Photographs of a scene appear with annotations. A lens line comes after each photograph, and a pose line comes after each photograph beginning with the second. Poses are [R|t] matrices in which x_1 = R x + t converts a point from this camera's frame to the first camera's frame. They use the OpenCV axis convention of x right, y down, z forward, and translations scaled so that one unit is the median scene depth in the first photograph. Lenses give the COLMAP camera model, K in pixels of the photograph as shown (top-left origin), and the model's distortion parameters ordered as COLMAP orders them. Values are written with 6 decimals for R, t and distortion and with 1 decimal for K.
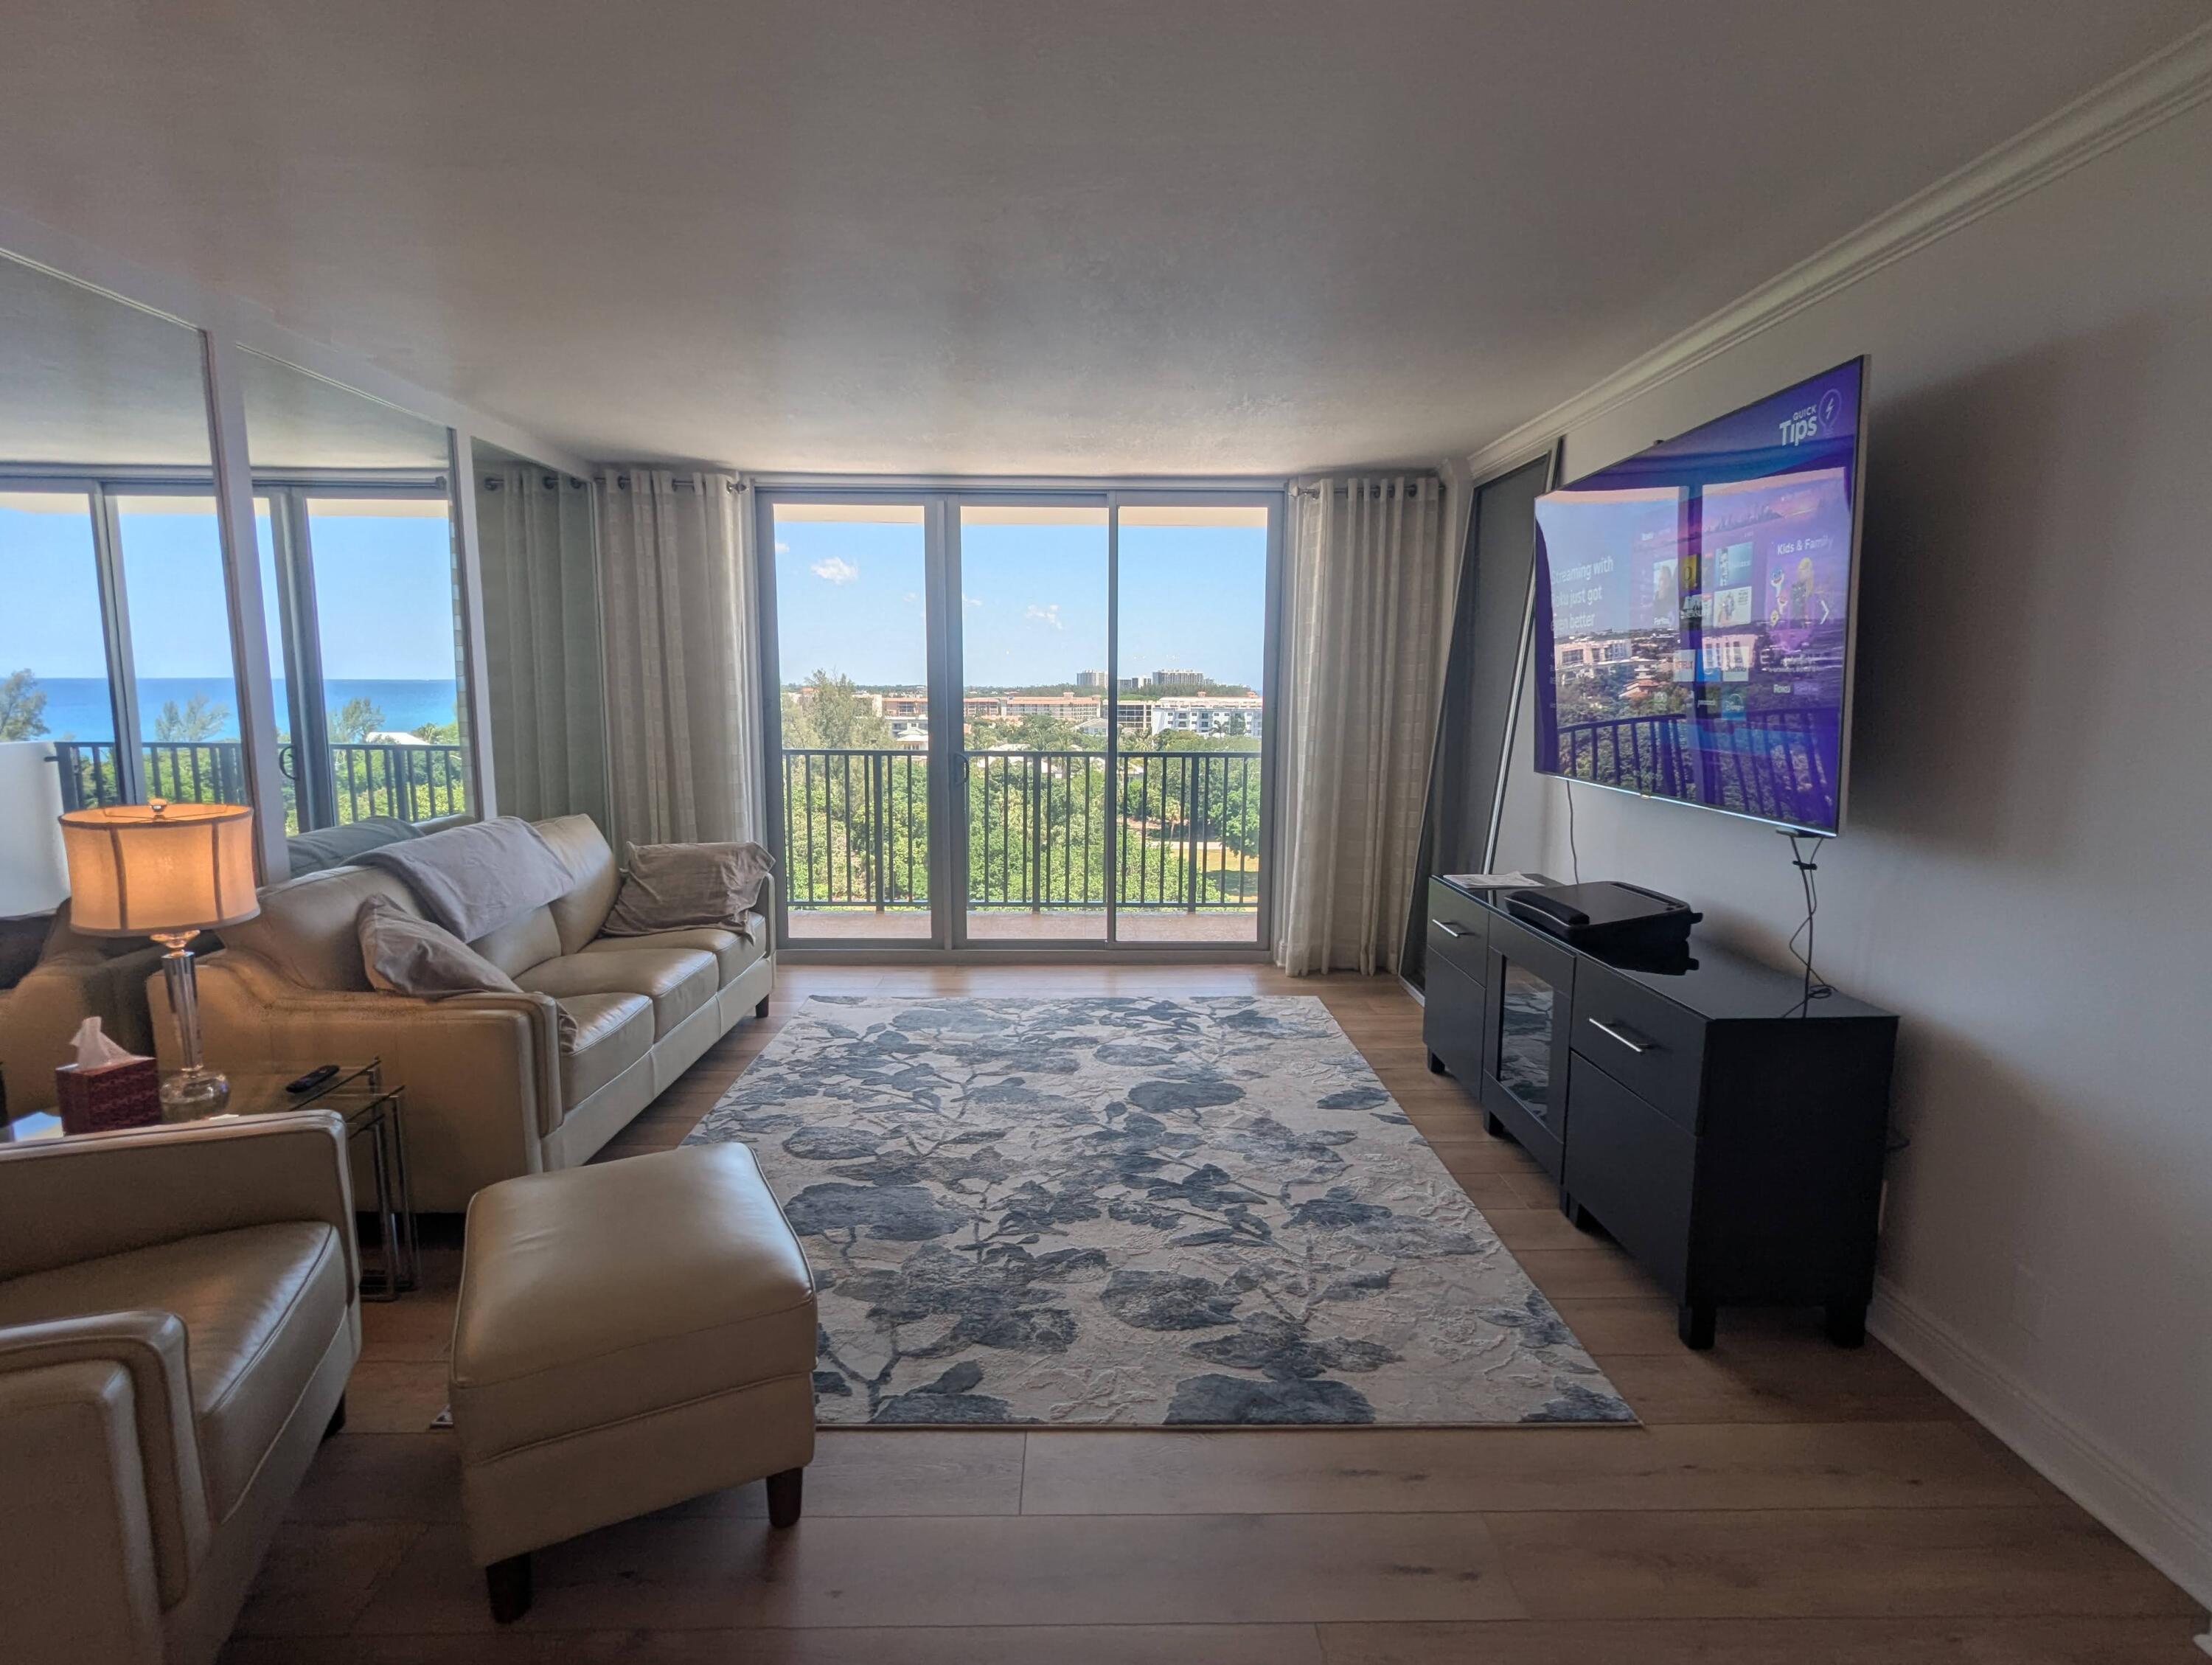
lens RADIAL K [[1121.0, 0, 1115.7], [0, 1121.0, 847.8], [0, 0, 1]] dist [0.001009, -0.000002]
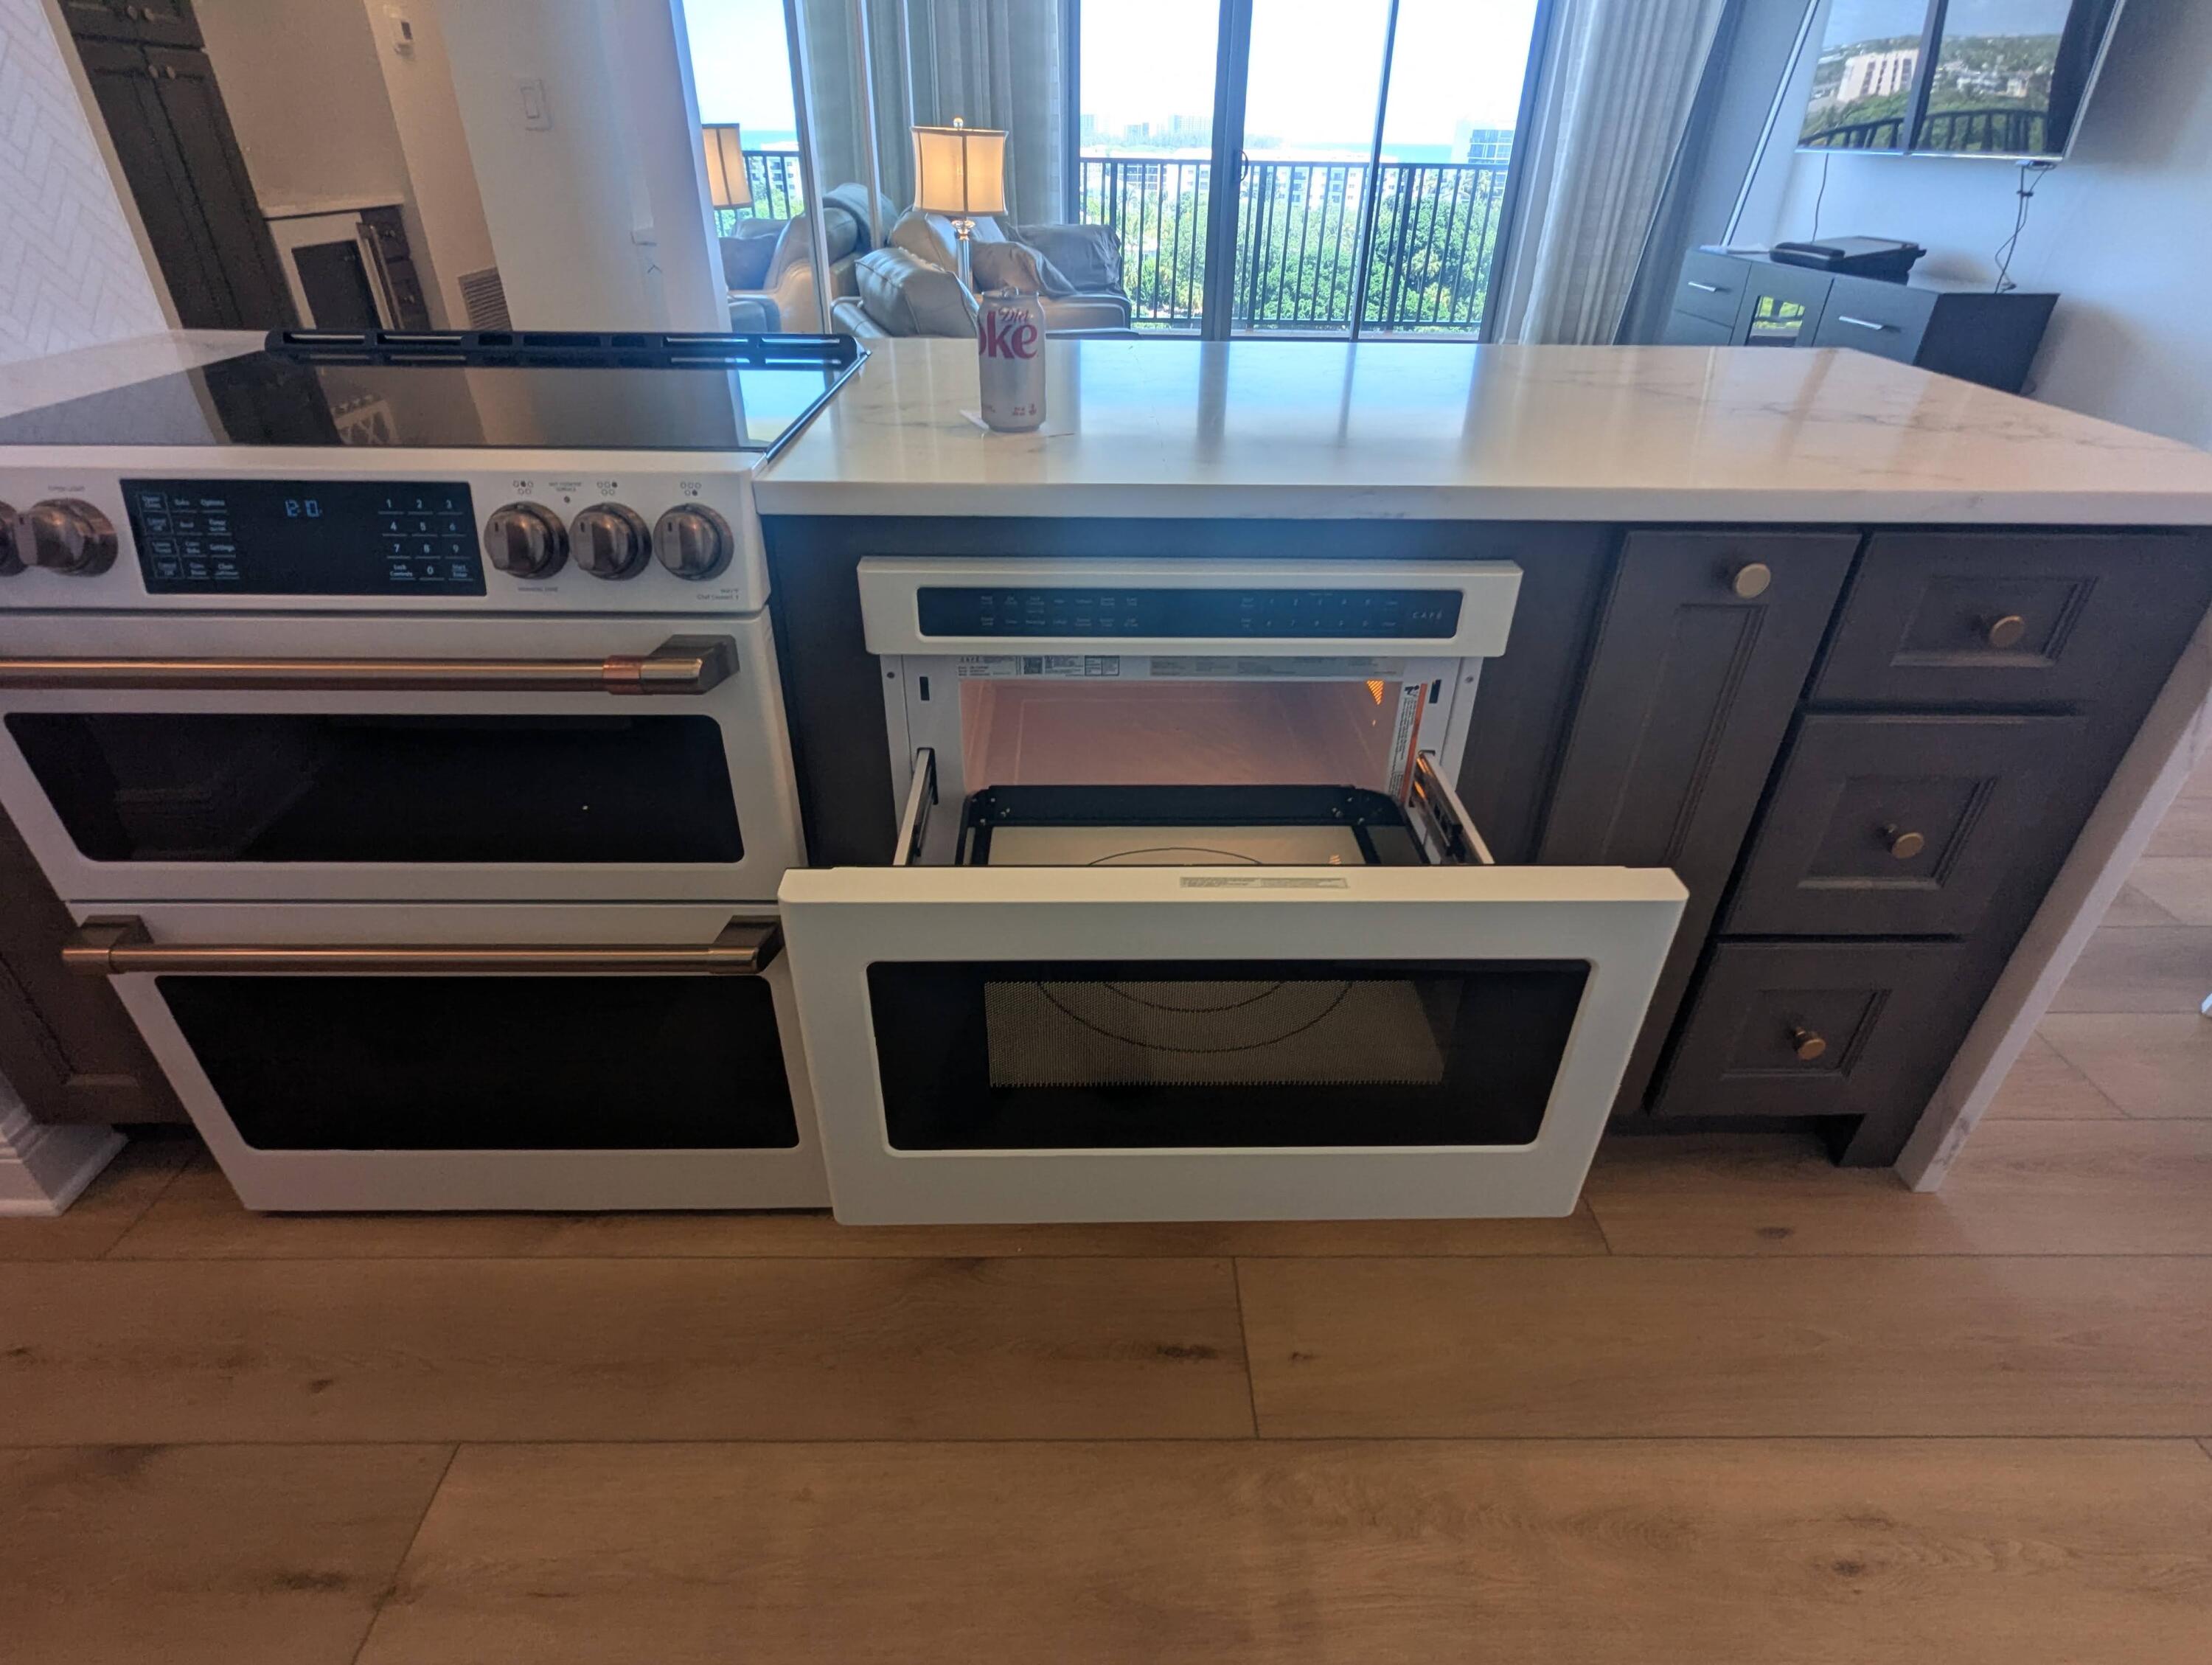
lens RADIAL K [[1121.0, 0, 1102.3], [0, 1121.0, 844.4], [0, 0, 1]] dist [0.001009, -0.000002]
pose [[0.999809, 0.006217, -0.018539, -0.339877], [0.001867, 0.913433, 0.406984, 0.116352], [0.019465, -0.406941, 0.913247, -0.432940]]
